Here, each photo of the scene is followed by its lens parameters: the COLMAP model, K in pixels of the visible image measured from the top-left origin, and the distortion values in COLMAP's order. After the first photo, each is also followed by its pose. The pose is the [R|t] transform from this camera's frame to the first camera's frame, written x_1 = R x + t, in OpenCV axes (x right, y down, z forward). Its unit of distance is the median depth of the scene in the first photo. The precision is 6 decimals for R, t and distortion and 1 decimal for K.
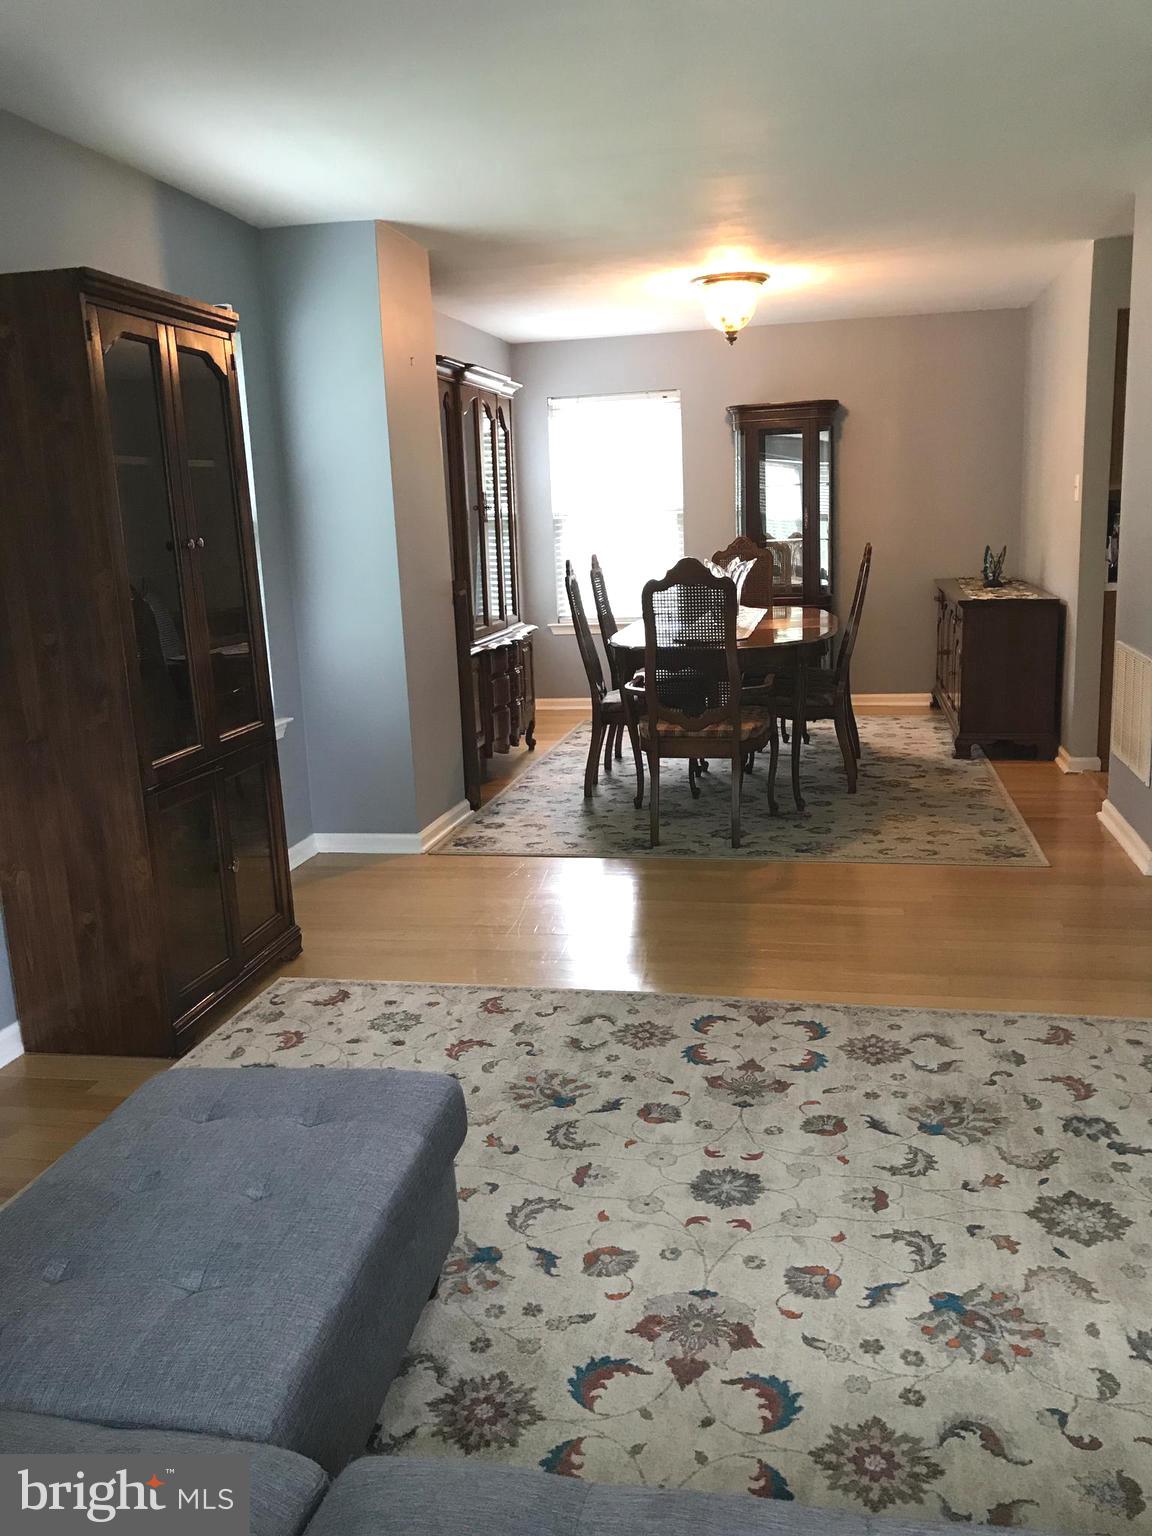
lens RADIAL K [[1285.2, 0, 574.2], [0, 1285.2, 761.3], [0, 0, 1]] dist [0.037678, 0.005196]
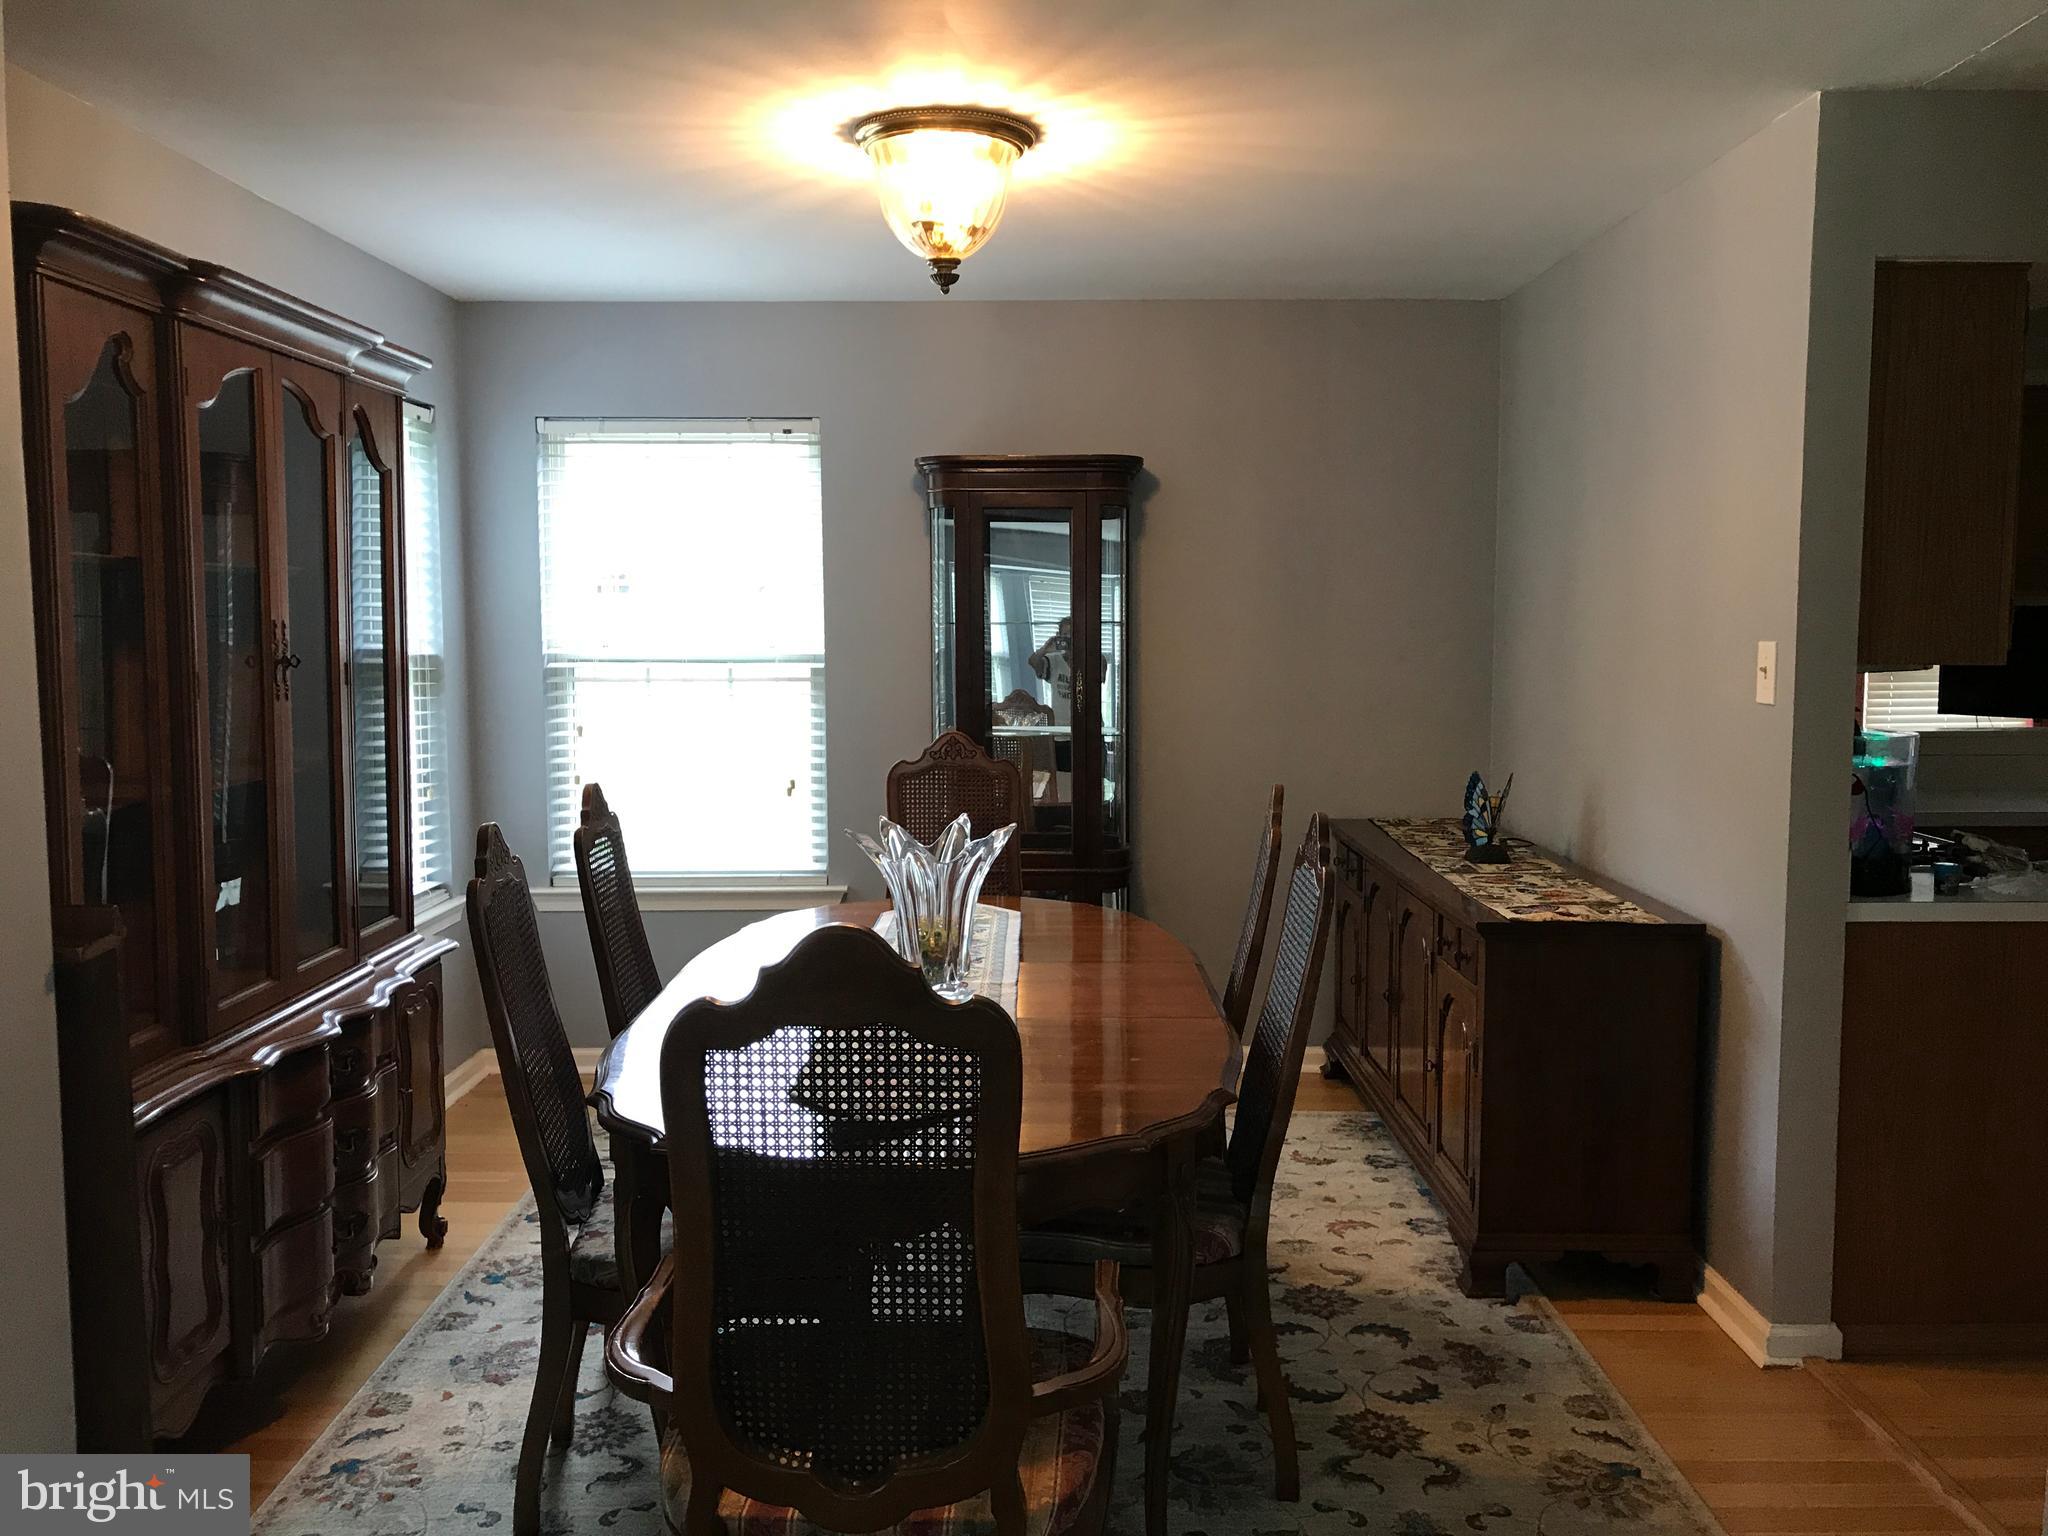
lens RADIAL K [[1713.5, 0, 1023.6], [0, 1713.5, 758.7], [0, 0, 1]] dist [0.037678, 0.005196]
pose [[0.979170, 0.022792, 0.201761, 0.035218], [0.000457, 0.993430, -0.114439, -0.100564], [-0.203044, 0.112148, 0.972726, 0.427759]]
